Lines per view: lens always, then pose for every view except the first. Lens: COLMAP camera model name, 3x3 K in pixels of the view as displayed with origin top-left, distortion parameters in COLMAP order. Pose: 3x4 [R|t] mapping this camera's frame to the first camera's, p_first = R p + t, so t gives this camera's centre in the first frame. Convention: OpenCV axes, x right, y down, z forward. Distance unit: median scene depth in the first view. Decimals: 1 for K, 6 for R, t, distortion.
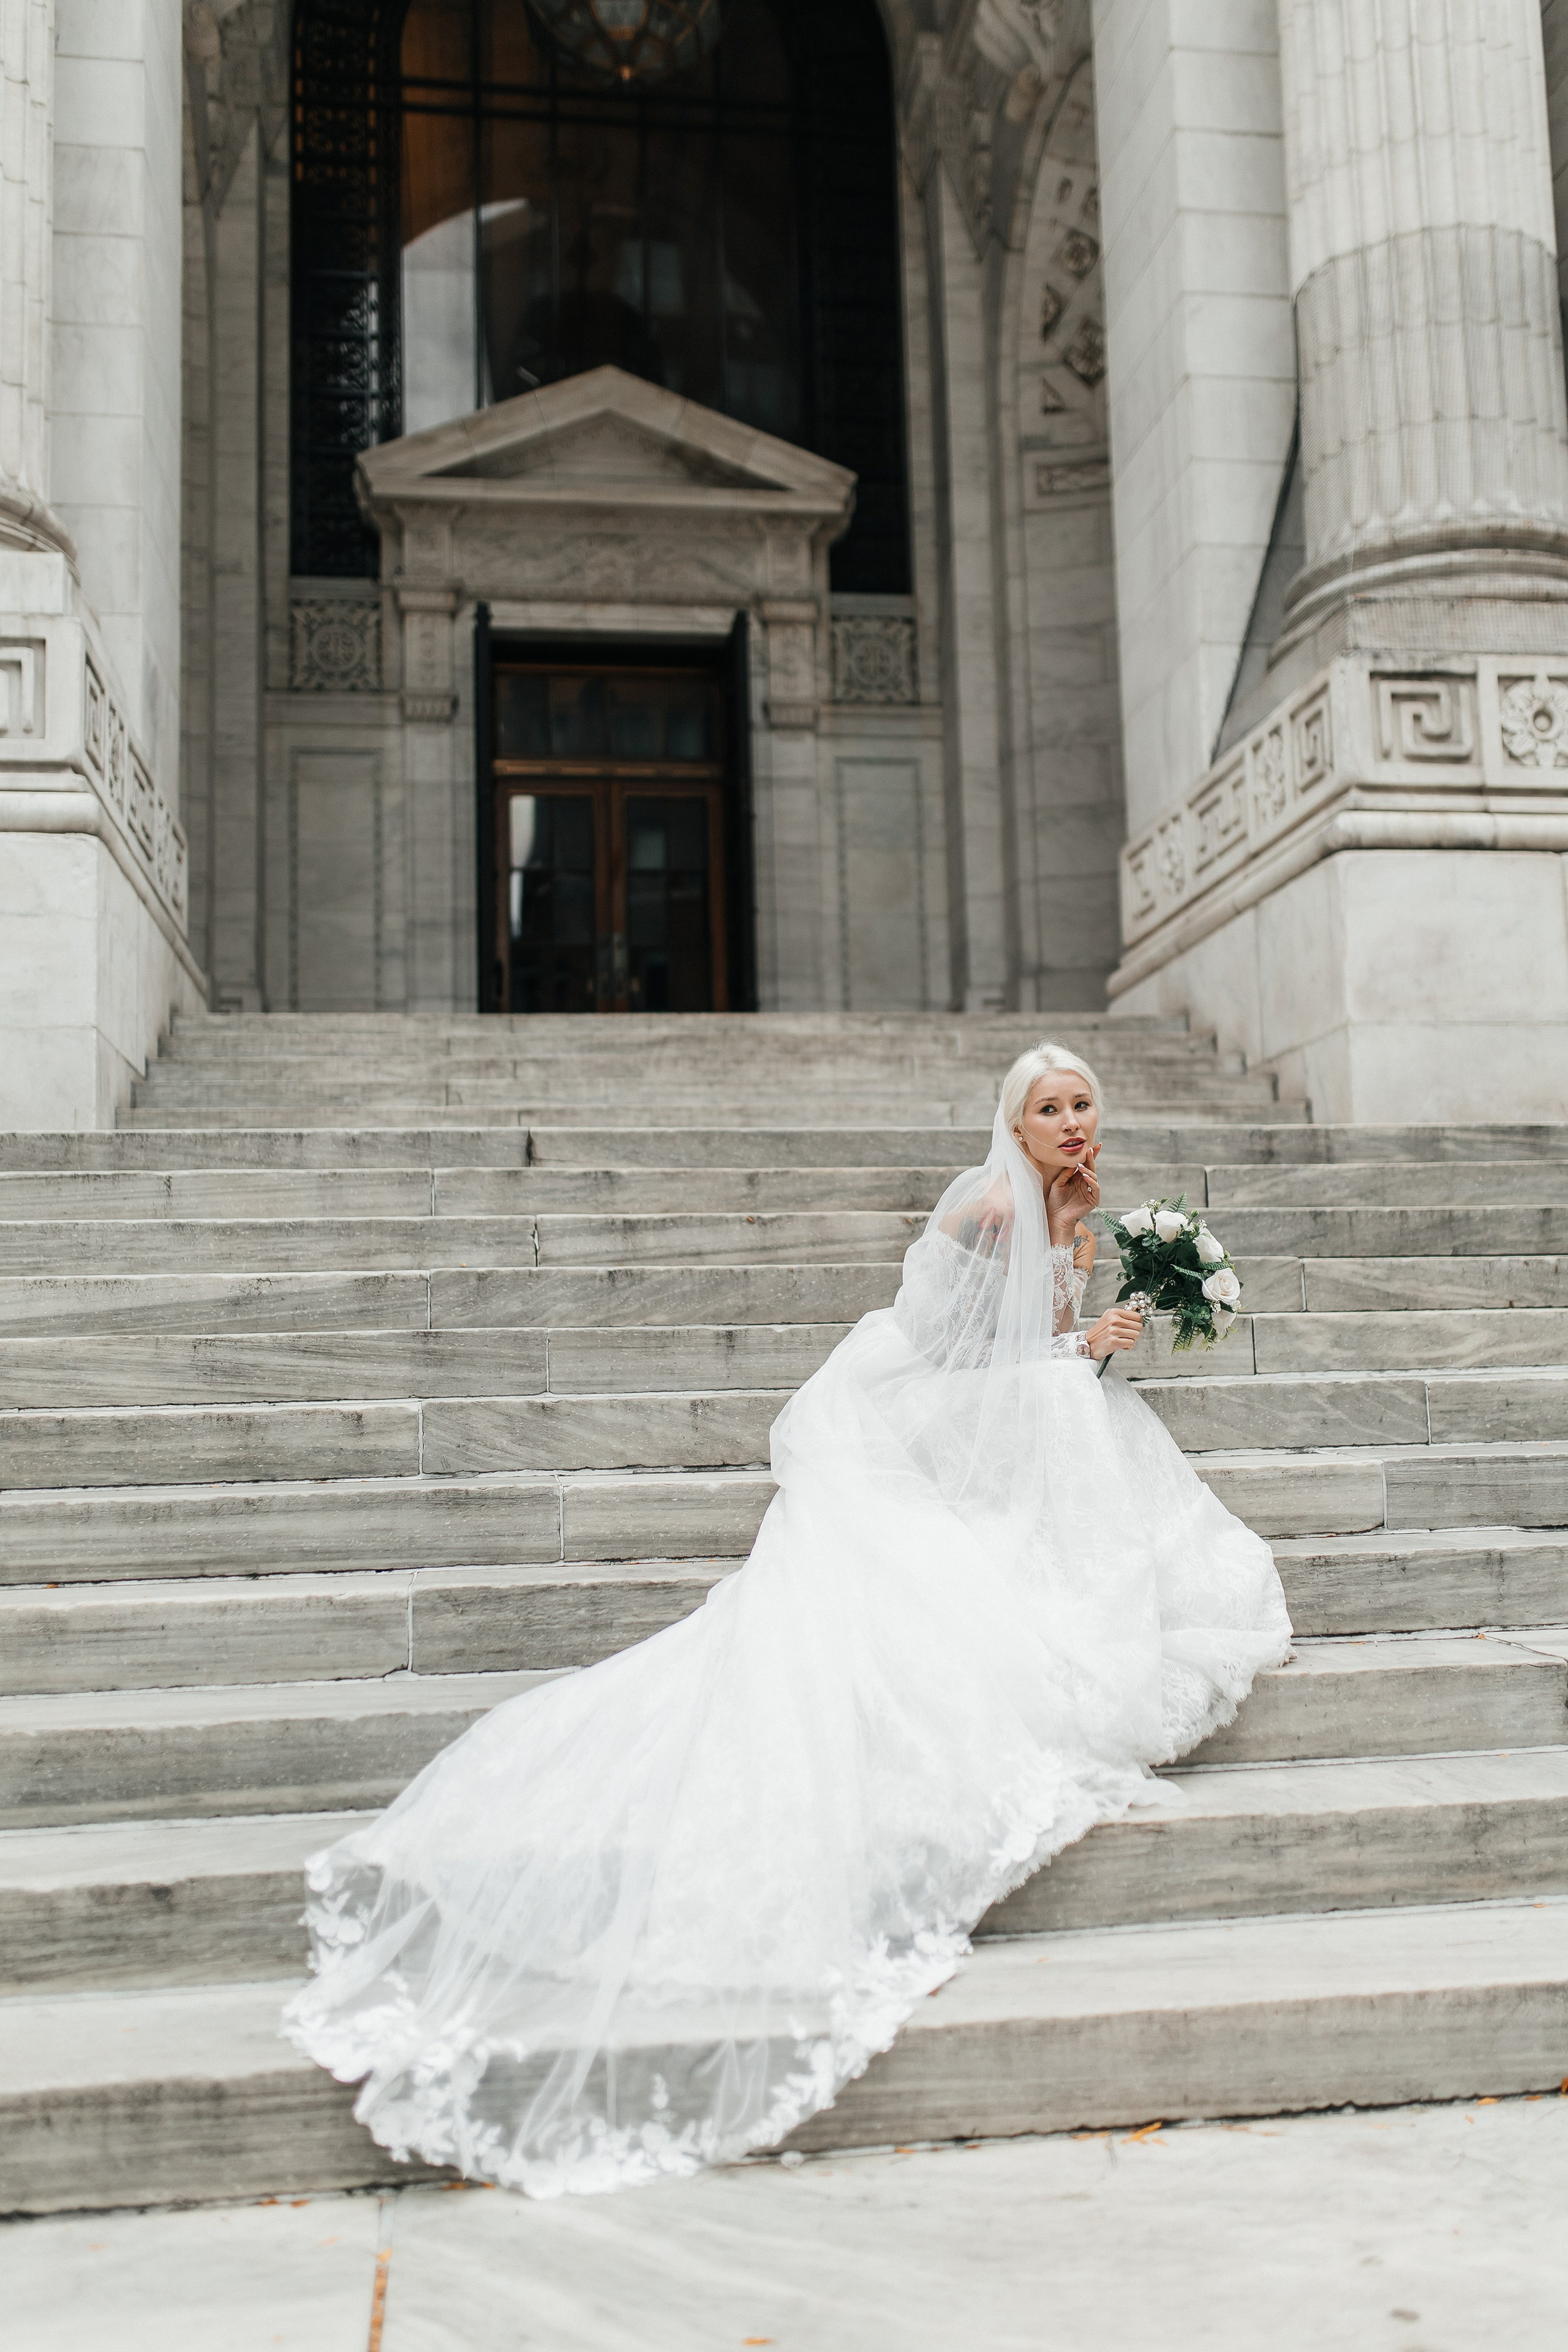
lens RADIAL K [[2150.1, 0, 784.0], [0, 2150.1, 1176.0], [0, 0, 1]] dist [-0.001032, -0.000533]
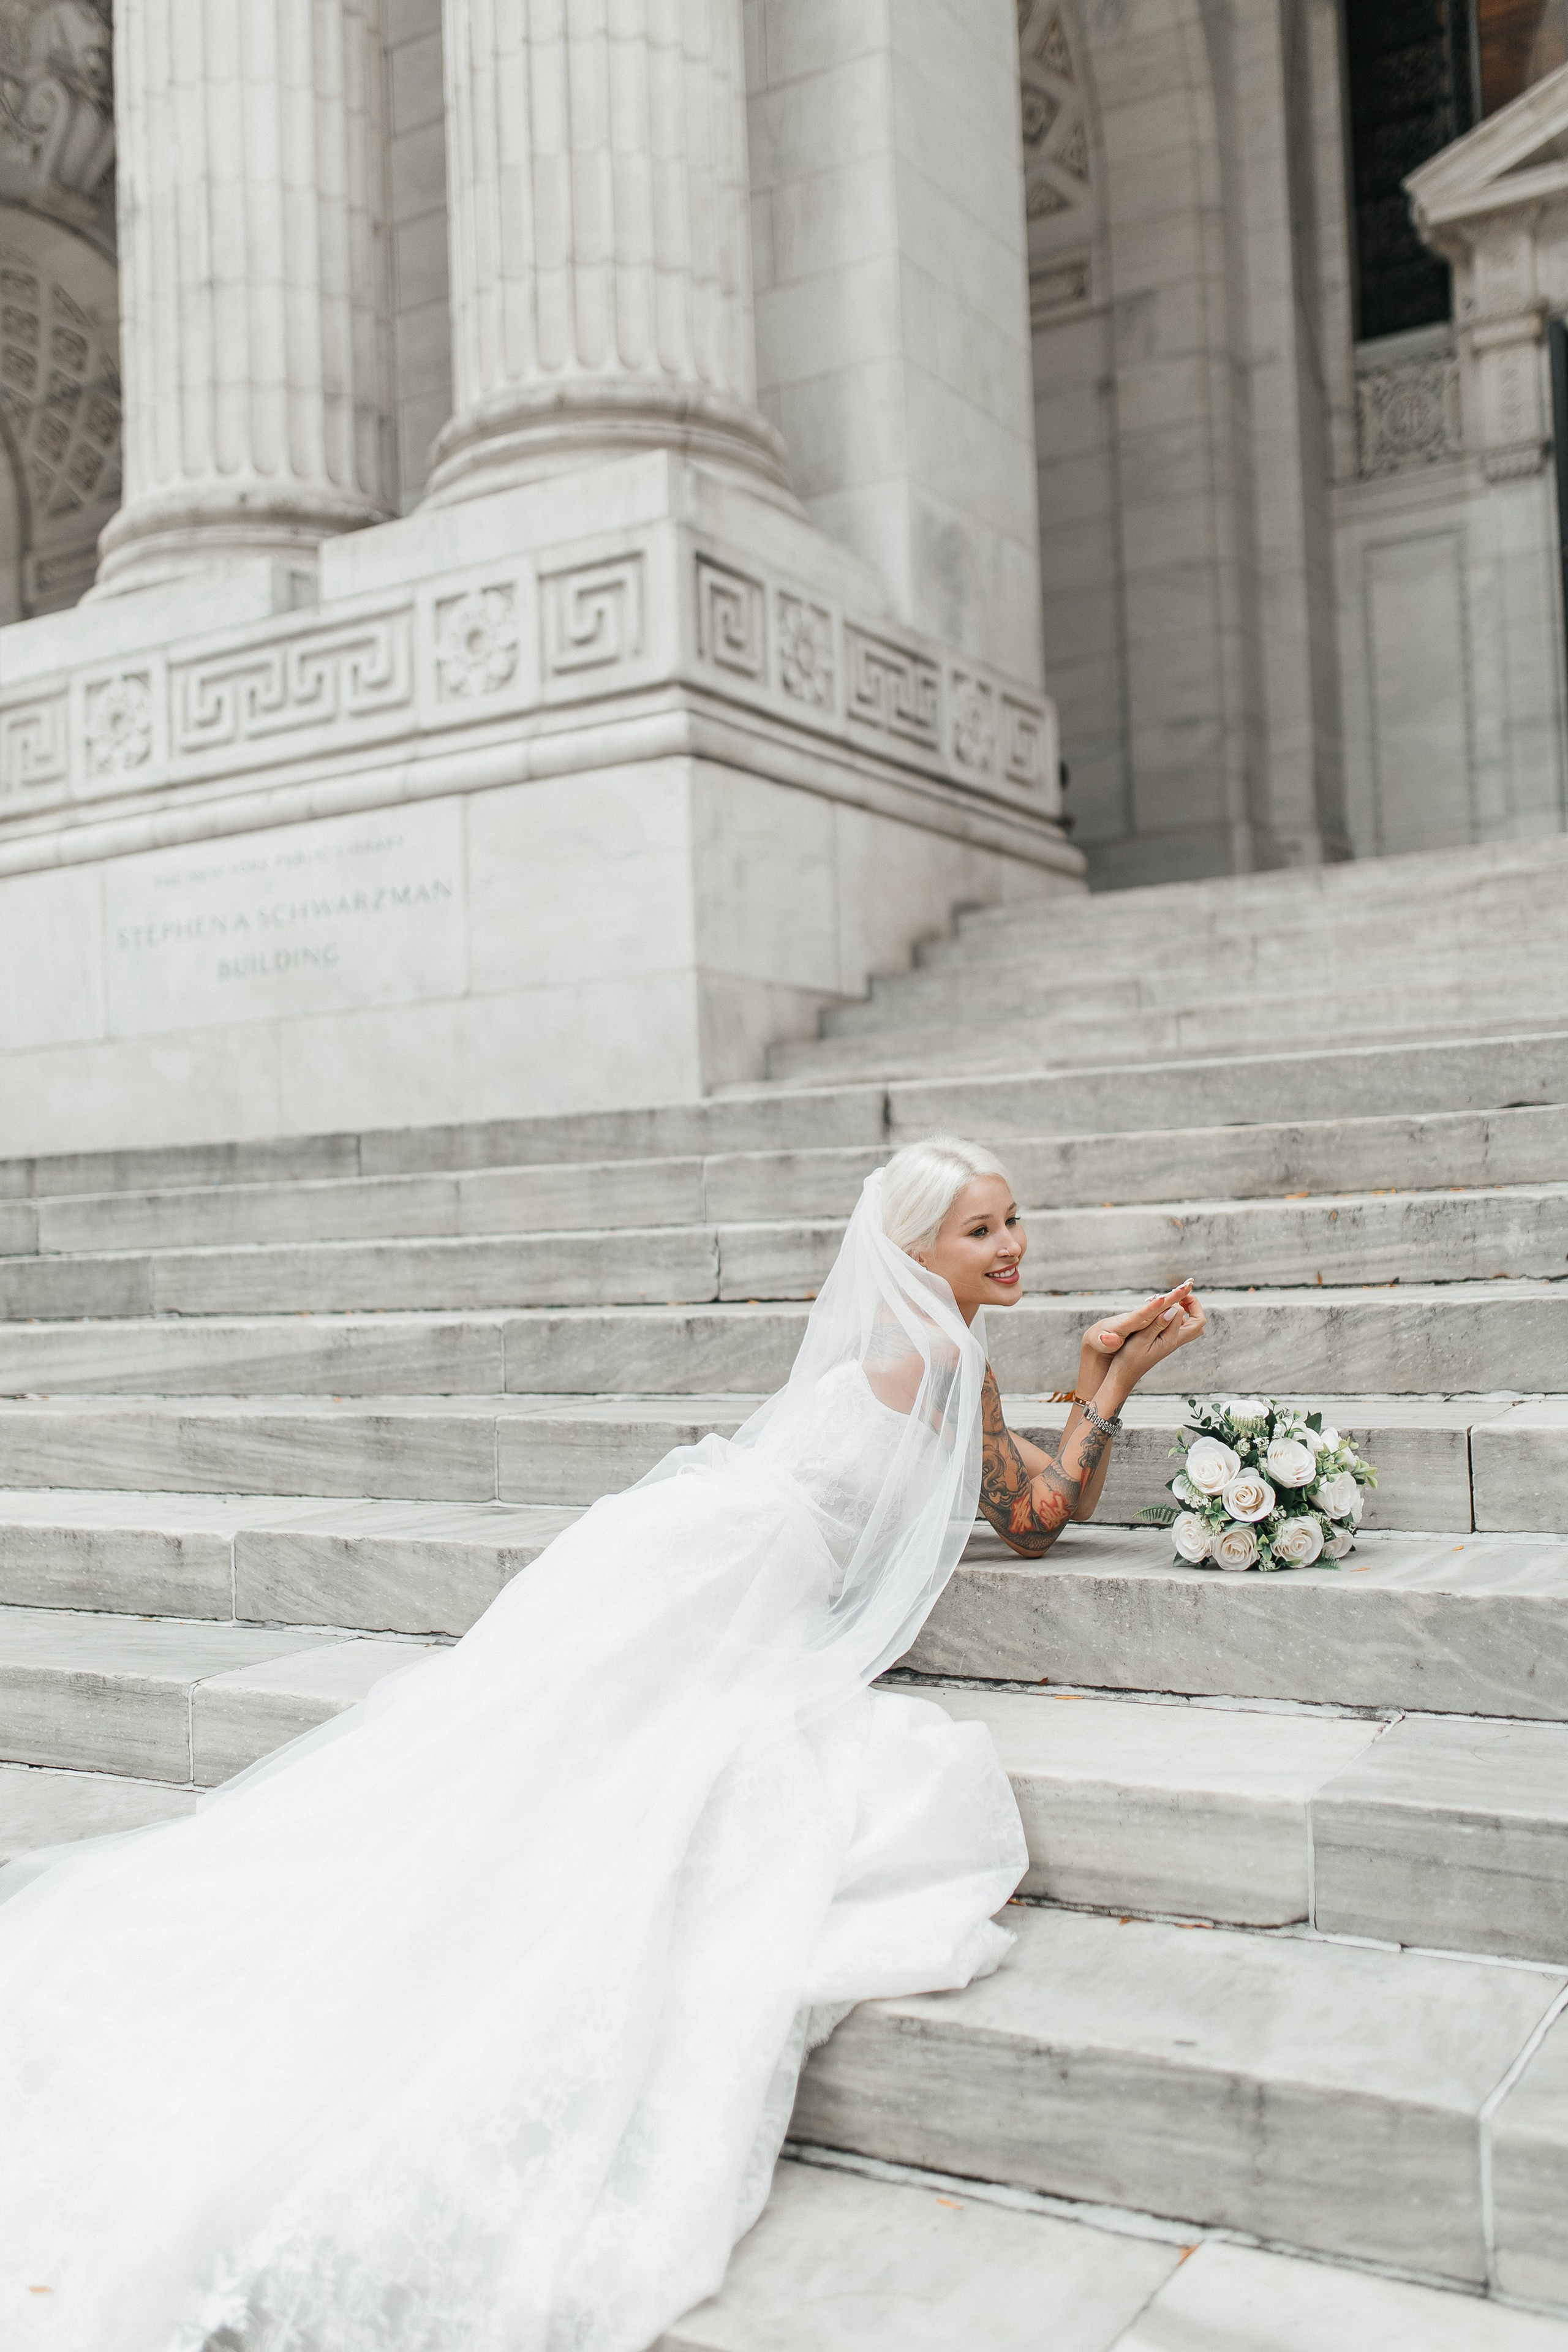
lens RADIAL K [[2150.1, 0, 784.0], [0, 2150.1, 1176.0], [0, 0, 1]] dist [-0.001032, -0.000533]
pose [[0.771146, -0.026225, -0.636117, 0.399556], [0.084699, 0.994496, 0.061678, -0.046432], [0.630999, -0.101441, 0.769123, 0.415064]]
